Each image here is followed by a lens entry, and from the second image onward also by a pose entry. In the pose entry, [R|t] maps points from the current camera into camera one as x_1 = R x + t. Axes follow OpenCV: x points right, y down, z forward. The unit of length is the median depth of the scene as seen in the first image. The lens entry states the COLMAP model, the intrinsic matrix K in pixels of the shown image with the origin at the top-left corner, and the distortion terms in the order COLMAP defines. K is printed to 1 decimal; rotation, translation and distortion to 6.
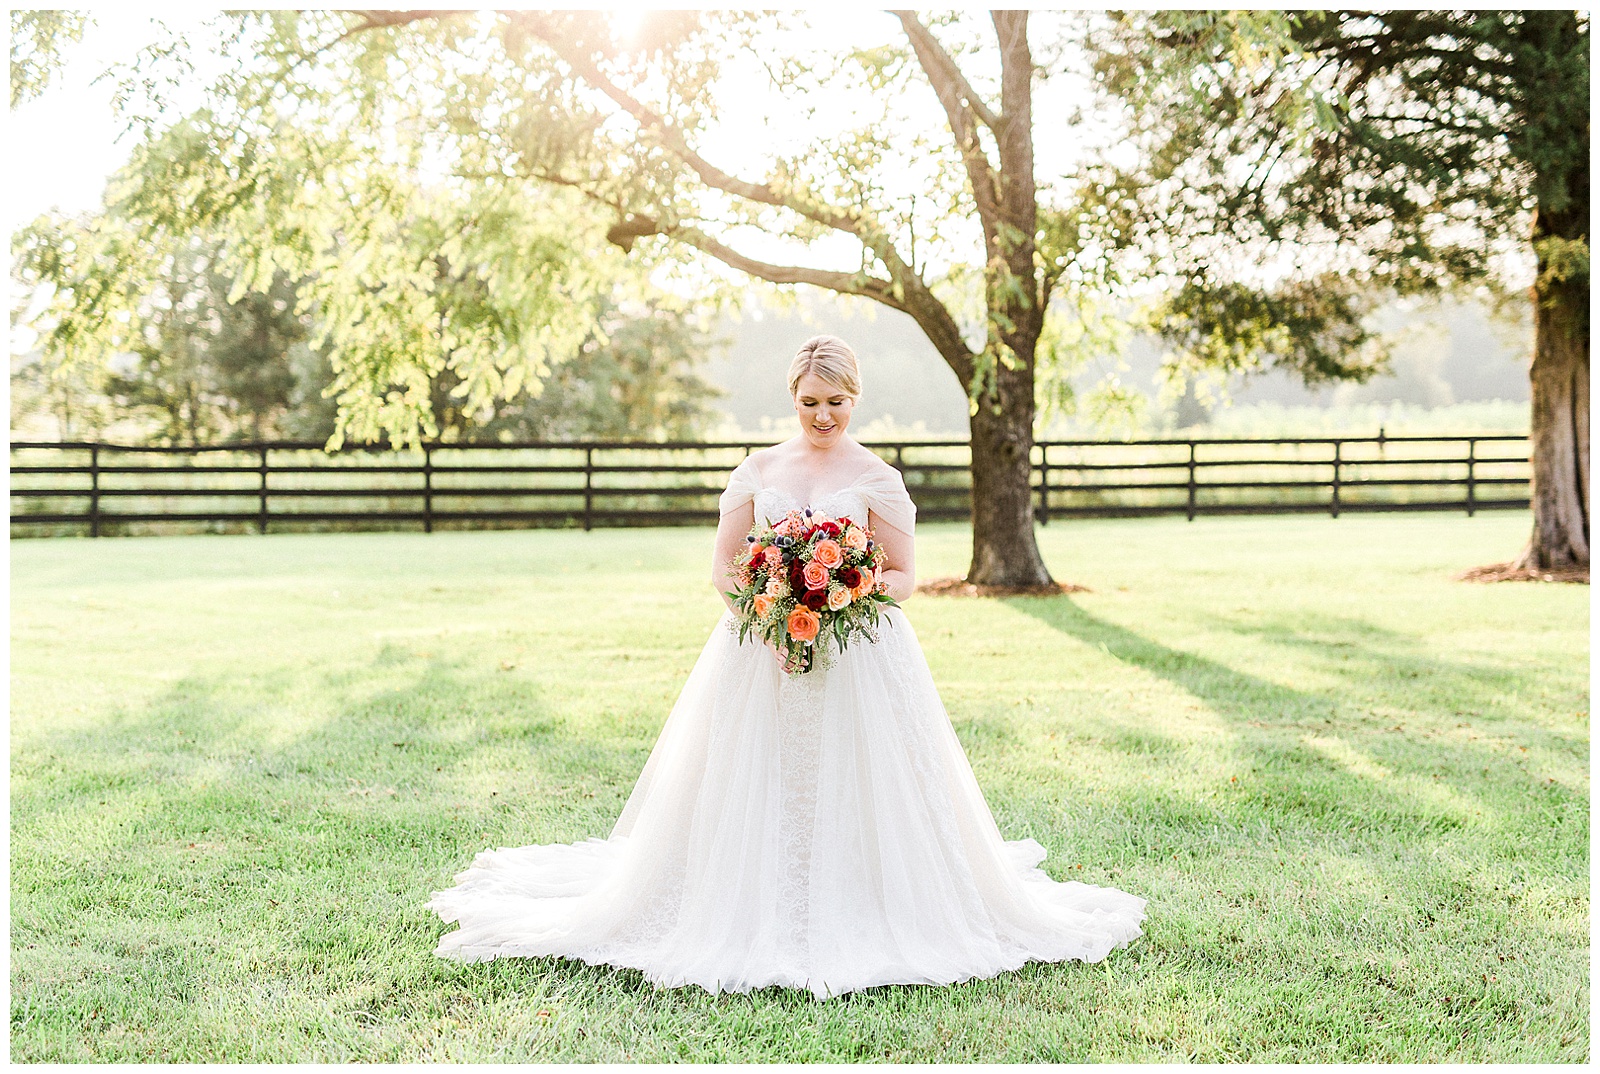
lens RADIAL K [[2302.8, 0, 795.6], [0, 2302.8, 529.1], [0, 0, 1]] dist [0.079541, 0.000000]
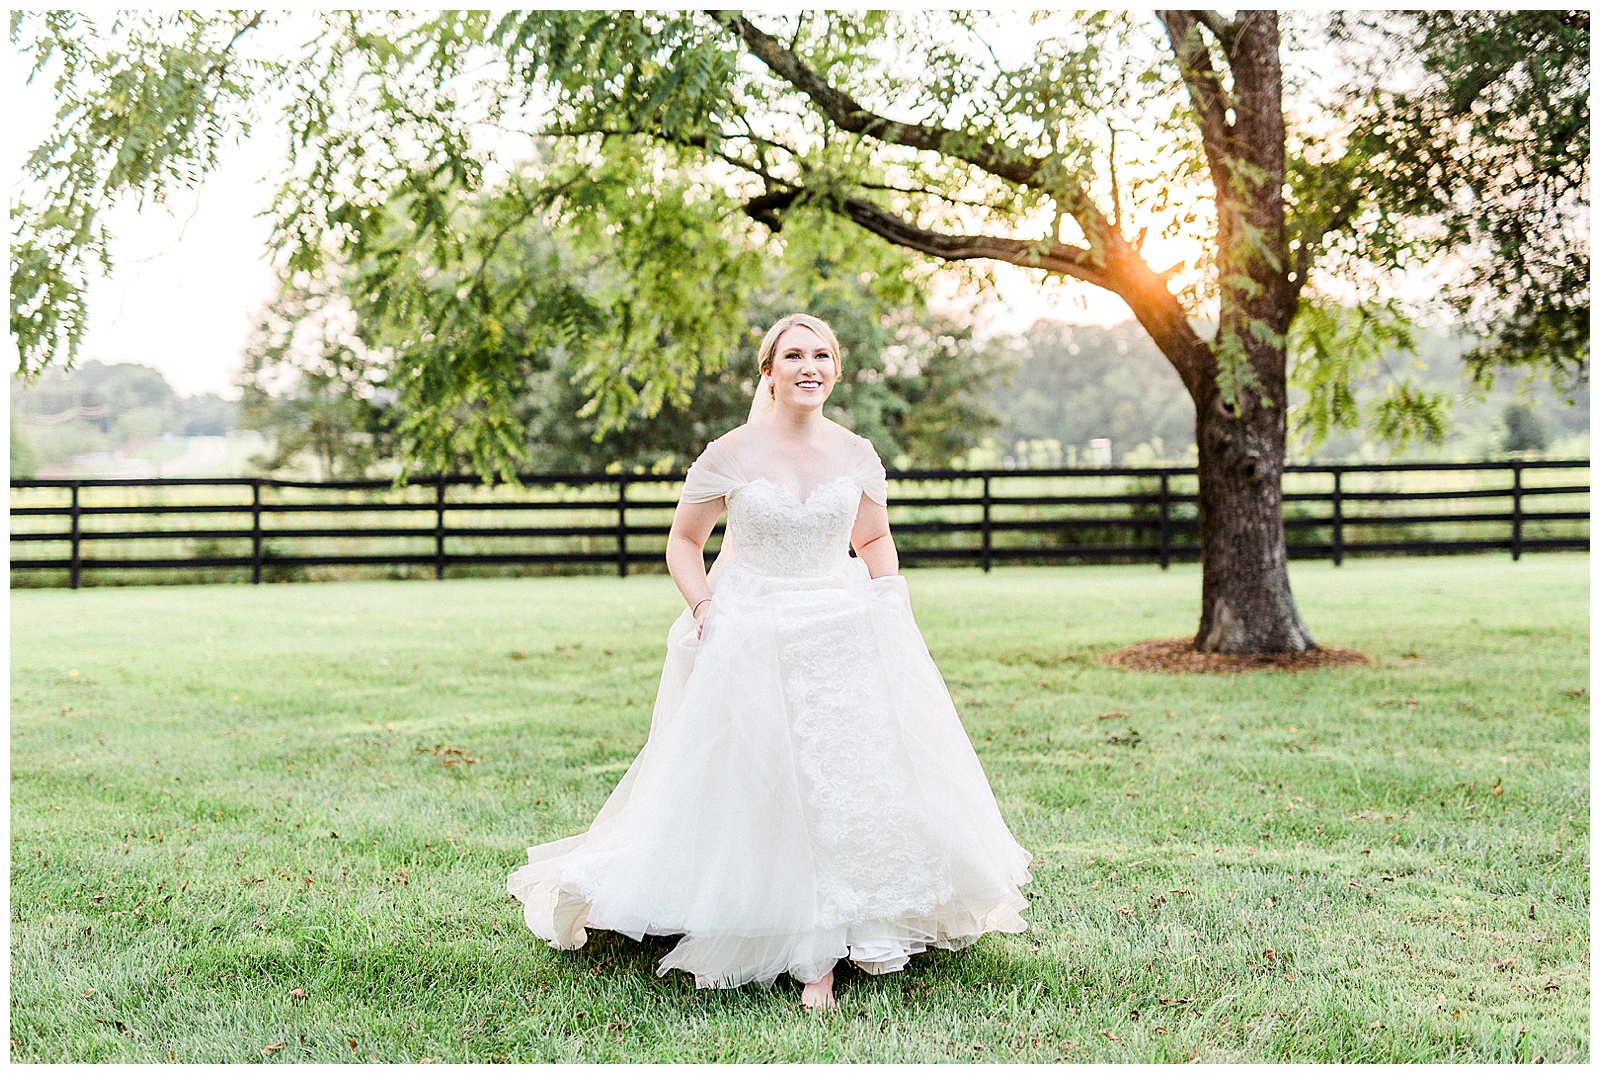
lens RADIAL K [[2302.8, 0, 809.3], [0, 2302.8, 537.5], [0, 0, 1]] dist [0.079541, 0.000000]
pose [[0.991366, -0.006185, -0.130977, 0.040553], [0.004666, 0.999918, -0.011902, -0.003722], [0.131040, 0.011188, 0.991314, 0.200029]]
